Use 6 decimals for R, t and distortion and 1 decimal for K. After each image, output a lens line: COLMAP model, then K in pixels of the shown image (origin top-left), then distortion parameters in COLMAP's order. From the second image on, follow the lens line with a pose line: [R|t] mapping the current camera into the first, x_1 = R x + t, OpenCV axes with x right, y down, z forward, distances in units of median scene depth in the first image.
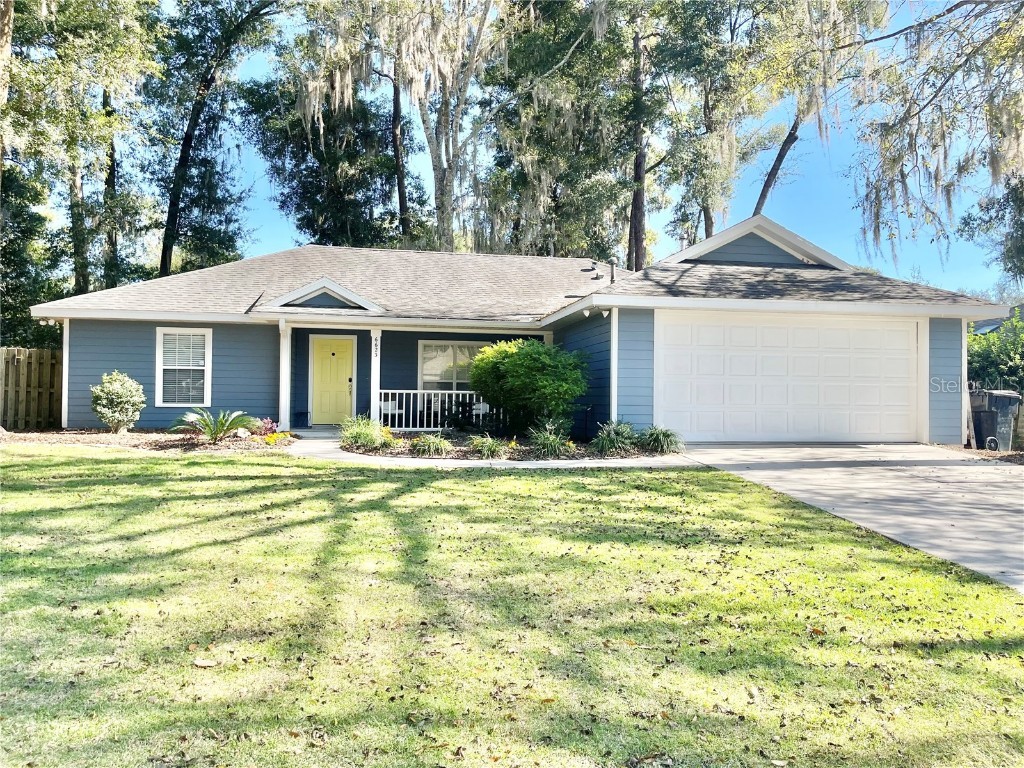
lens RADIAL K [[750.4, 0, 512.0], [0, 750.4, 384.0], [0, 0, 1]] dist [0.026771, -0.000219]
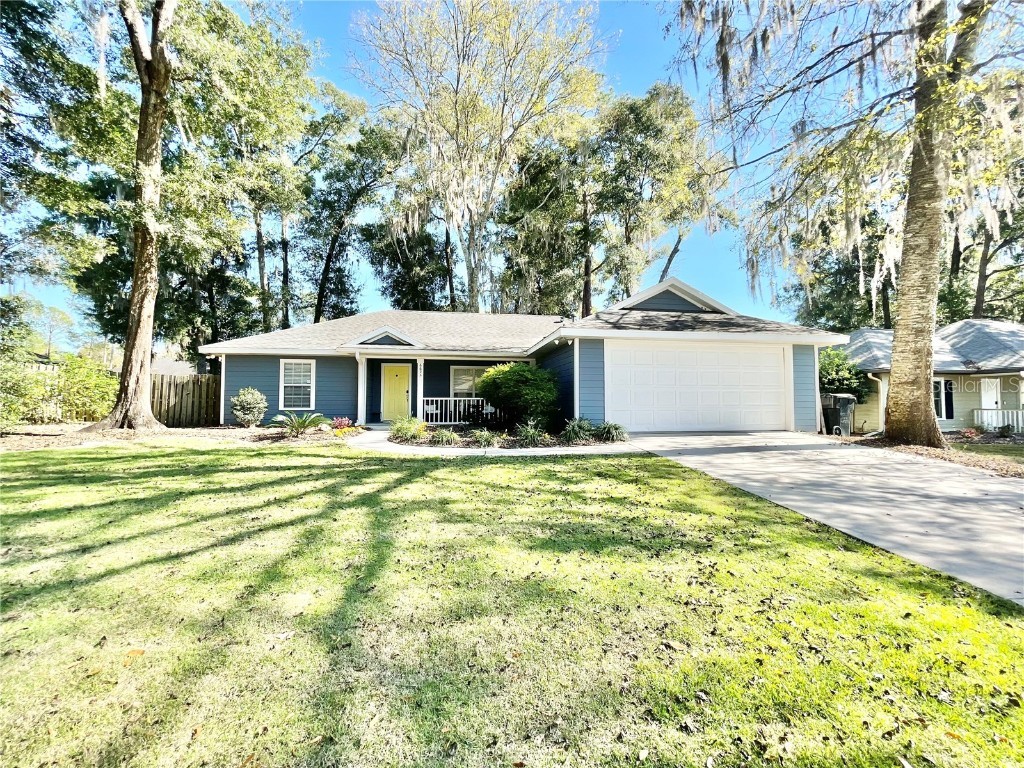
lens RADIAL K [[409.6, 0, 505.4], [0, 409.6, 385.4], [0, 0, 1]] dist [0.000616, 0.000017]
pose [[0.999444, -0.010875, -0.031507, 0.019892], [0.010171, 0.999697, -0.022437, 0.002837], [0.031742, 0.022104, 0.999252, 0.170778]]
